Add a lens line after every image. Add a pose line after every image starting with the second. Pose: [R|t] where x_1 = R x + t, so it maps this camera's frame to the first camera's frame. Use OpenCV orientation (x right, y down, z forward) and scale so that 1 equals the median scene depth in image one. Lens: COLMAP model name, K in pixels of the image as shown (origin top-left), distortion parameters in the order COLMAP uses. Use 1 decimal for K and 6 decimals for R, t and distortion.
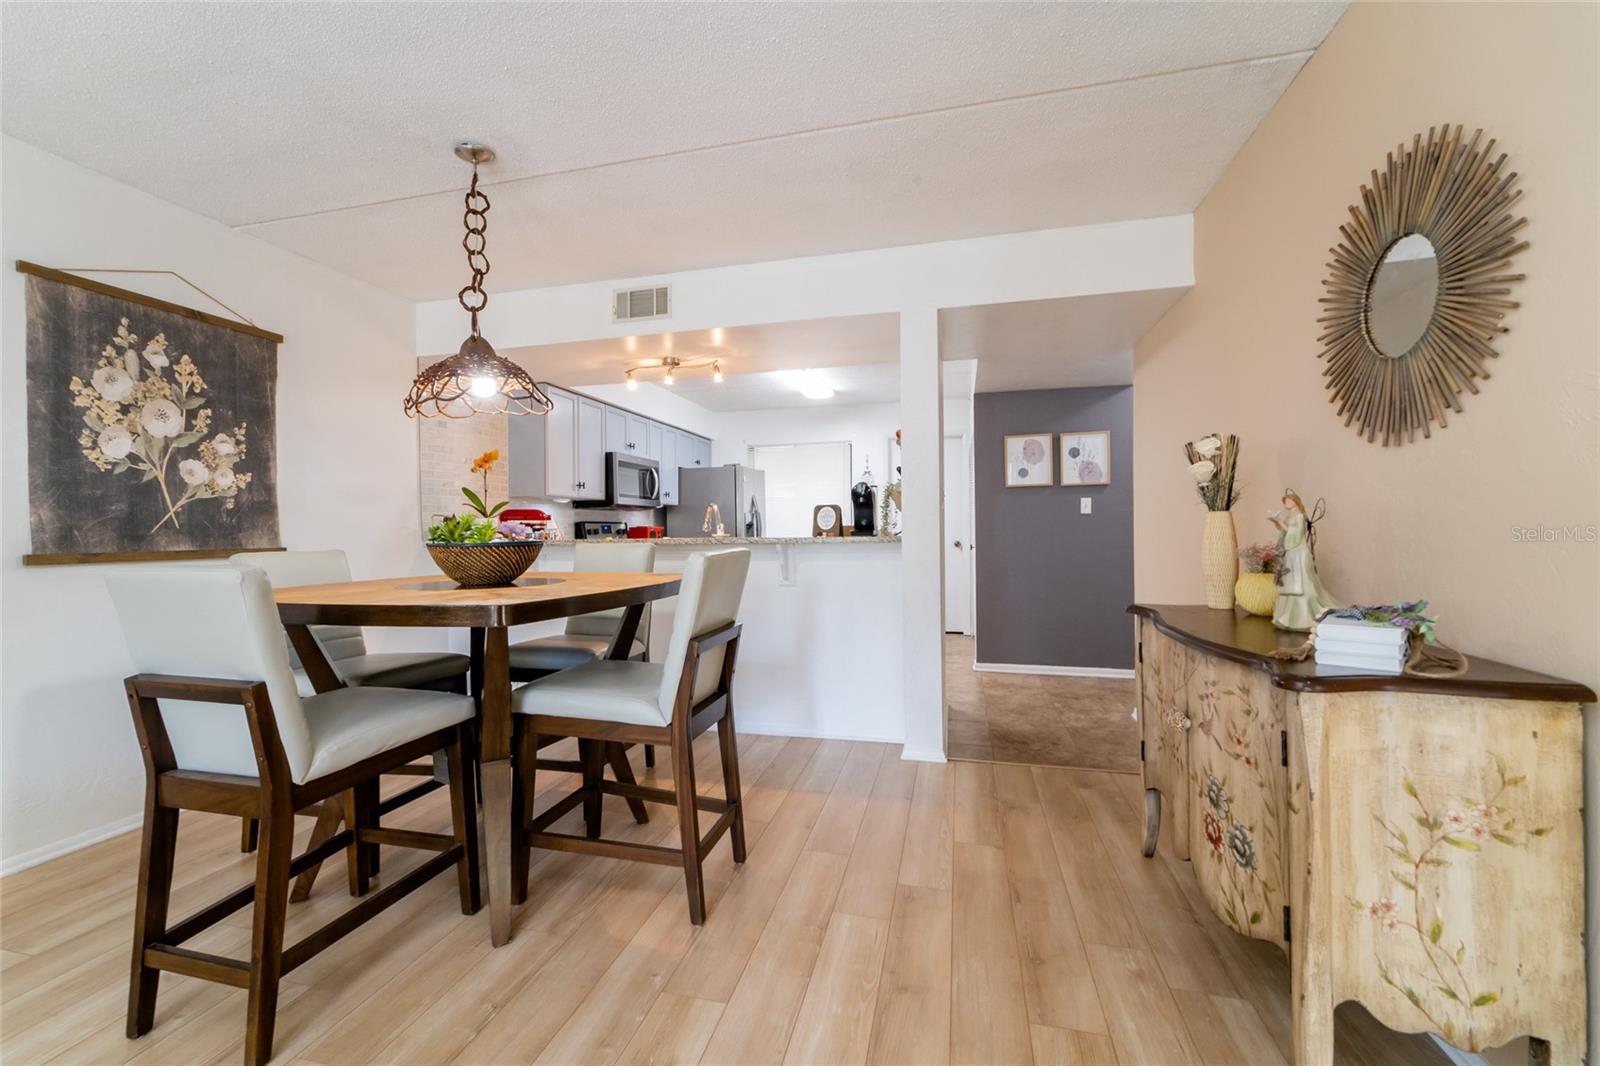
lens RADIAL K [[647.0, 0, 793.2], [0, 647.0, 531.0], [0, 0, 1]] dist [0.000425, -0.000164]
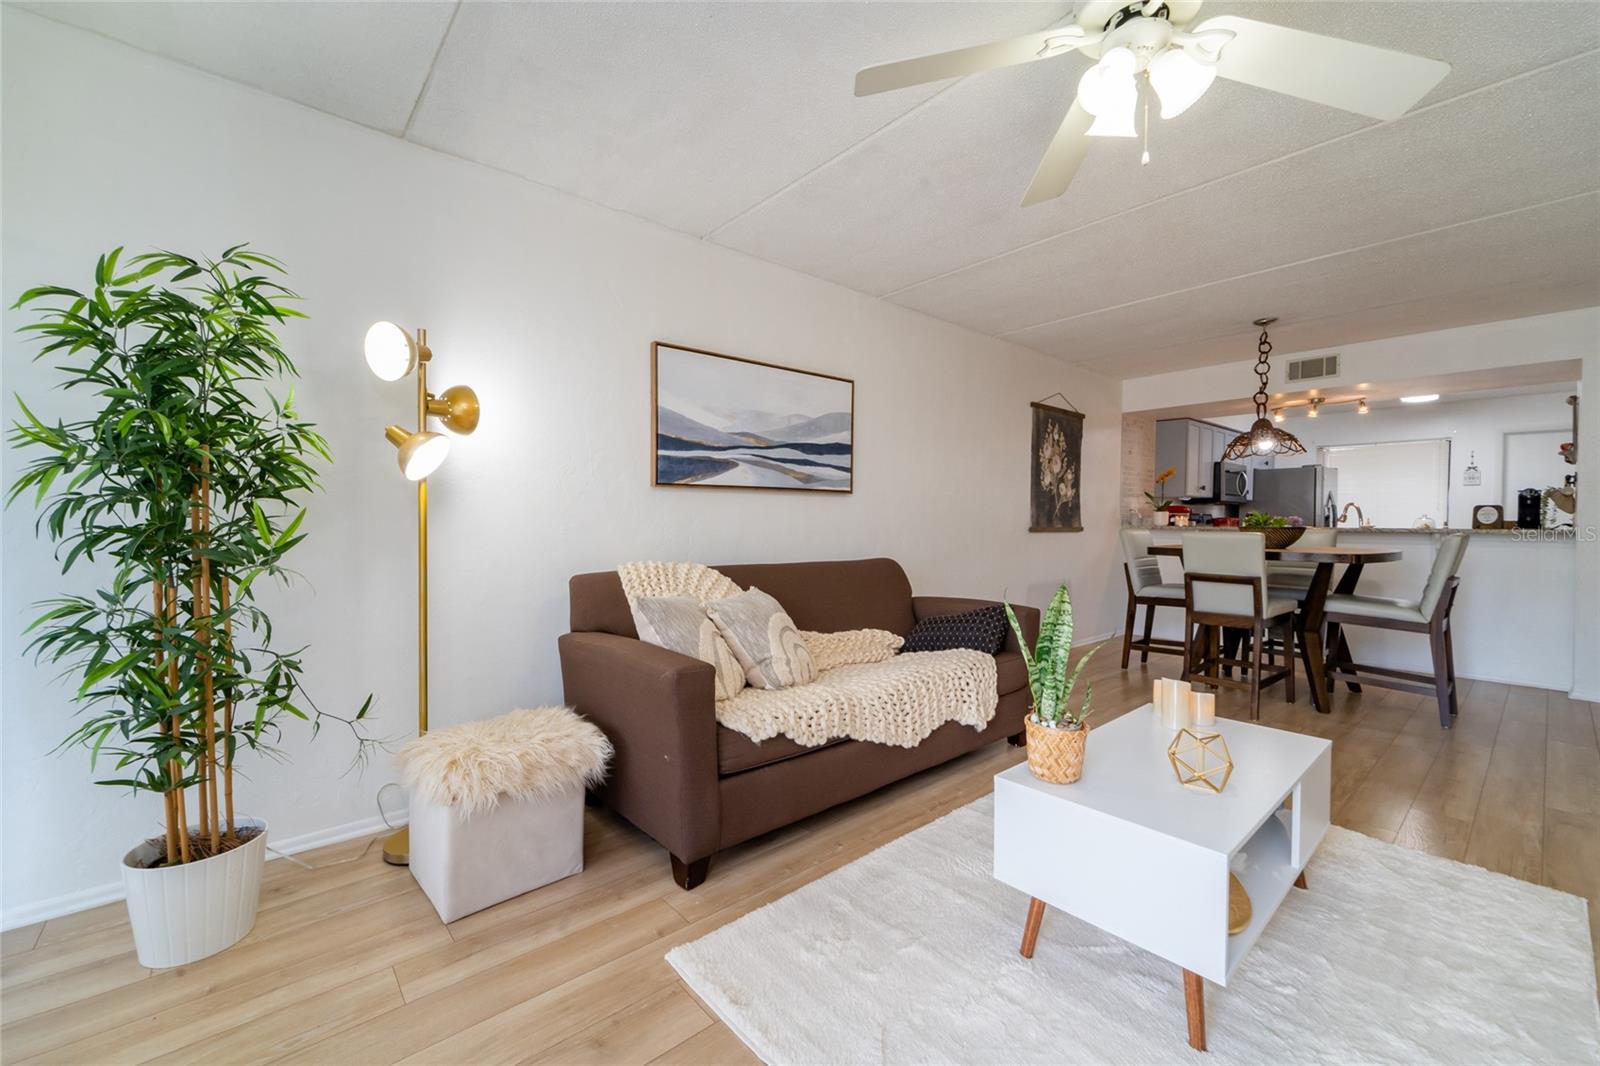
lens RADIAL K [[638.1, 0, 807.0], [0, 638.1, 533.2], [0, 0, 1]] dist [0.002514, -0.000047]
pose [[0.818006, 0.030158, -0.574419, -0.438650], [-0.017328, 0.999463, 0.027797, 0.006291], [0.574949, -0.012785, 0.818089, -1.159961]]
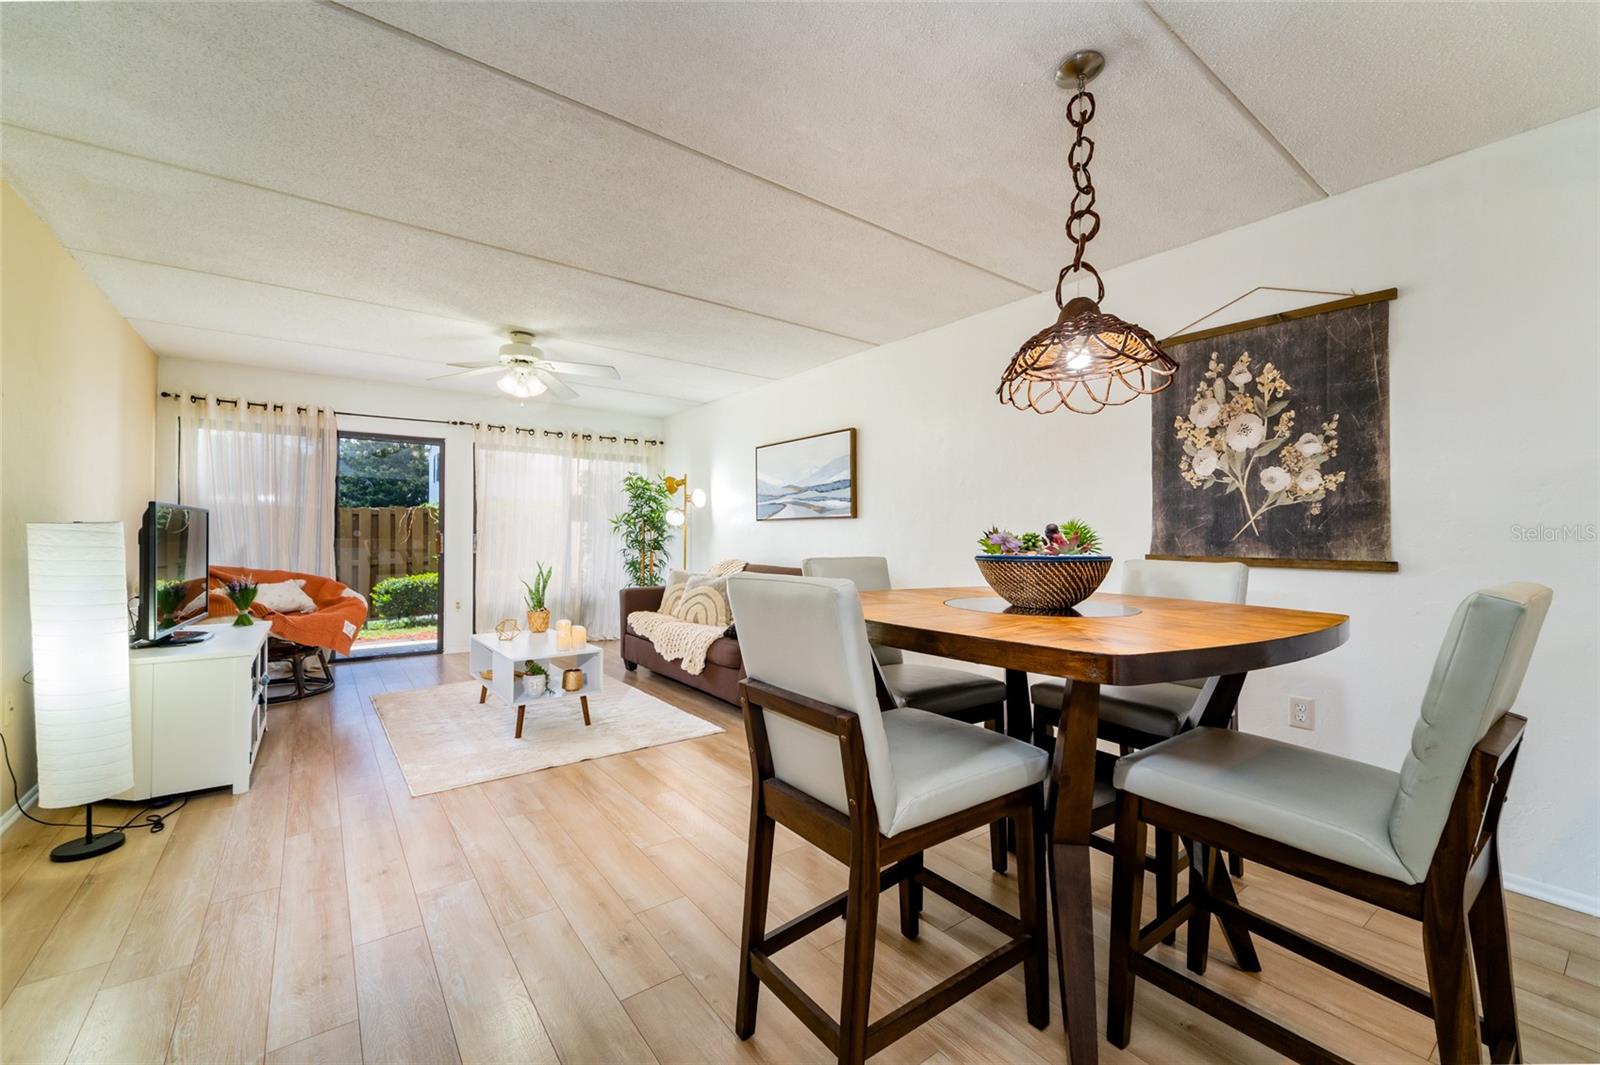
lens RADIAL K [[638.1, 0, 807.0], [0, 638.1, 532.7], [0, 0, 1]] dist [0.002514, -0.000047]
pose [[-0.619228, 0.004508, -0.785198, 0.290389], [-0.001162, 0.999977, 0.006658, -0.015687], [0.785210, 0.005036, -0.619209, 1.082229]]
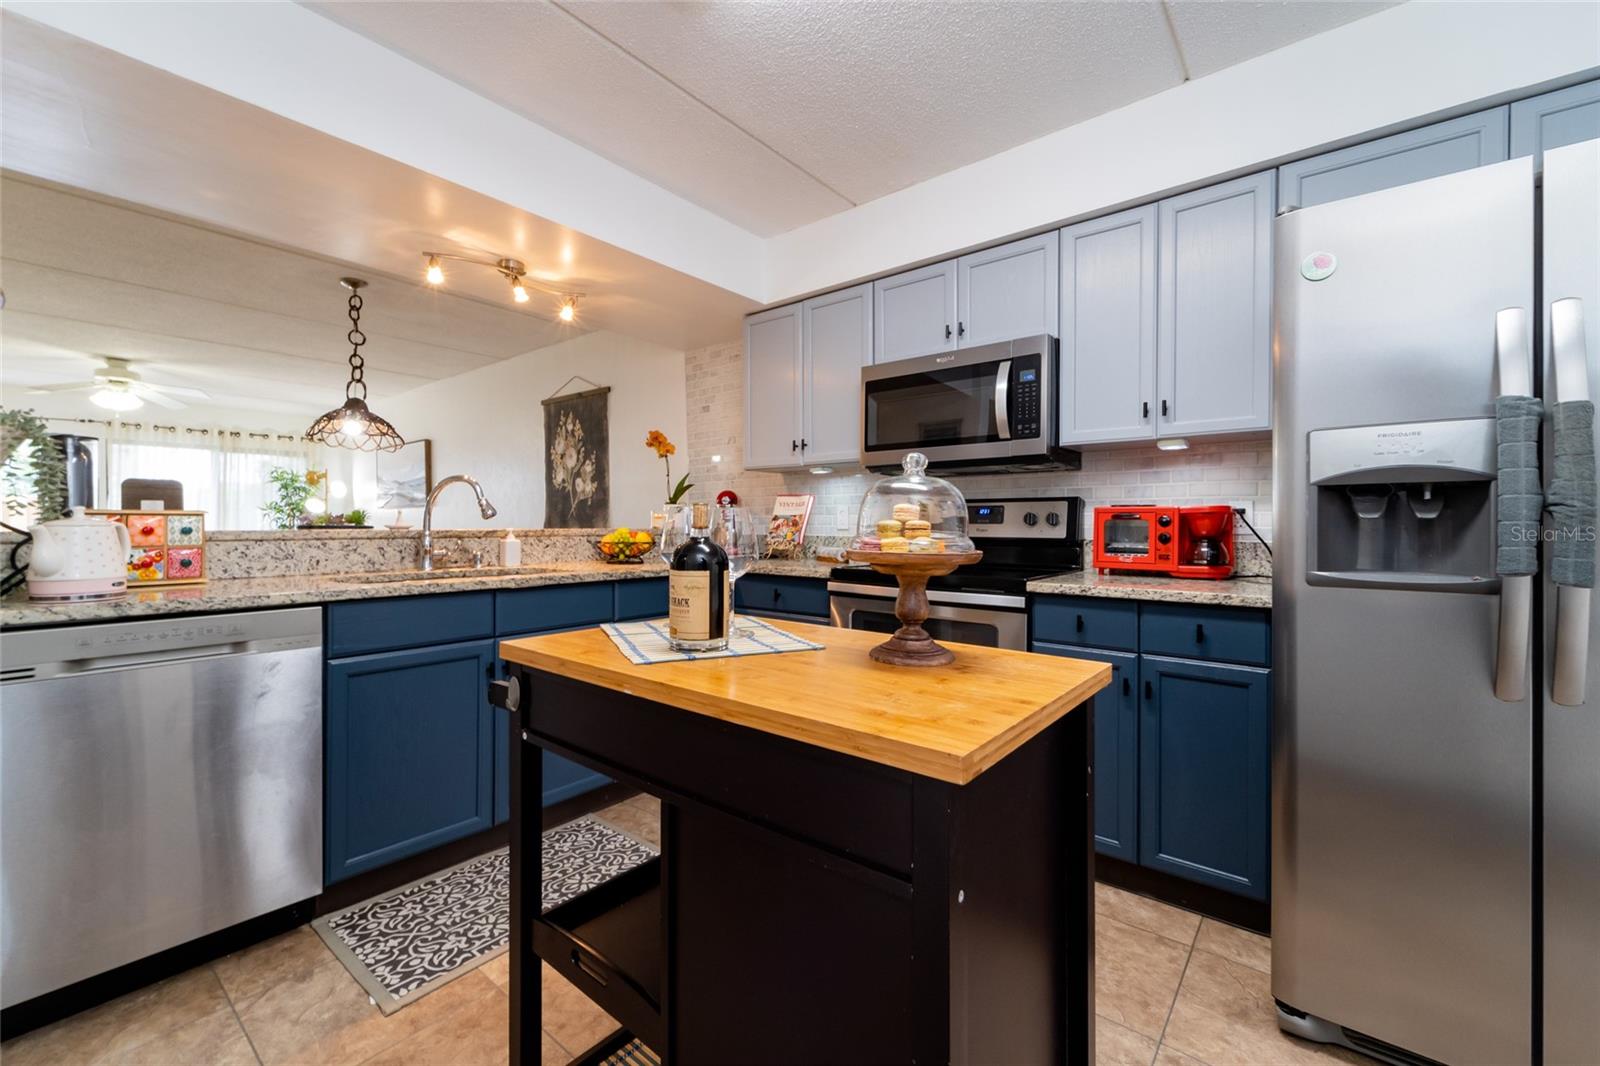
lens RADIAL K [[650.4, 0, 798.2], [0, 650.4, 528.2], [0, 0, 1]] dist [0.002251, -0.000286]
pose [[-0.417351, 0.018406, -0.908559, 0.458708], [0.001743, 0.999809, 0.019454, -0.006264], [0.908744, 0.006536, -0.417303, 2.371760]]
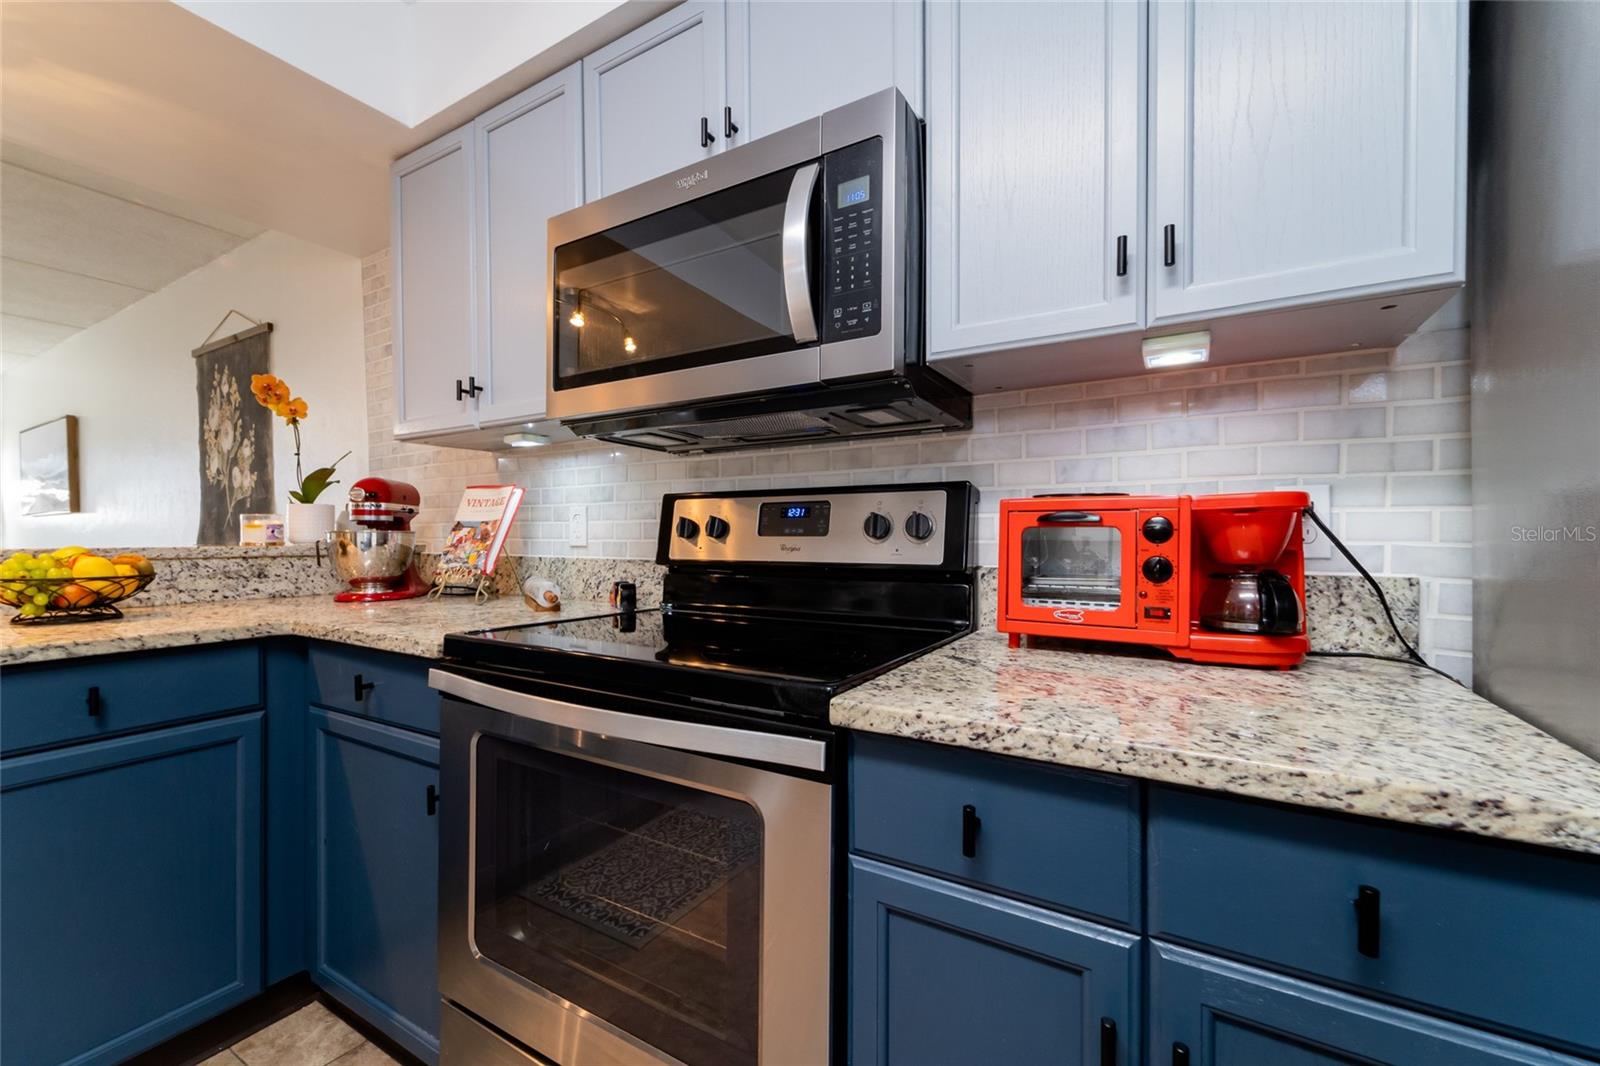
lens RADIAL K [[651.8, 0, 790.7], [0, 651.8, 541.0], [0, 0, 1]] dist [0.010482, -0.008589]
pose [[-0.288266, 0.021446, -0.957310, -0.100576], [0.002957, 0.999764, 0.021507, 0.000034], [0.957546, 0.003369, -0.288261, 2.360342]]
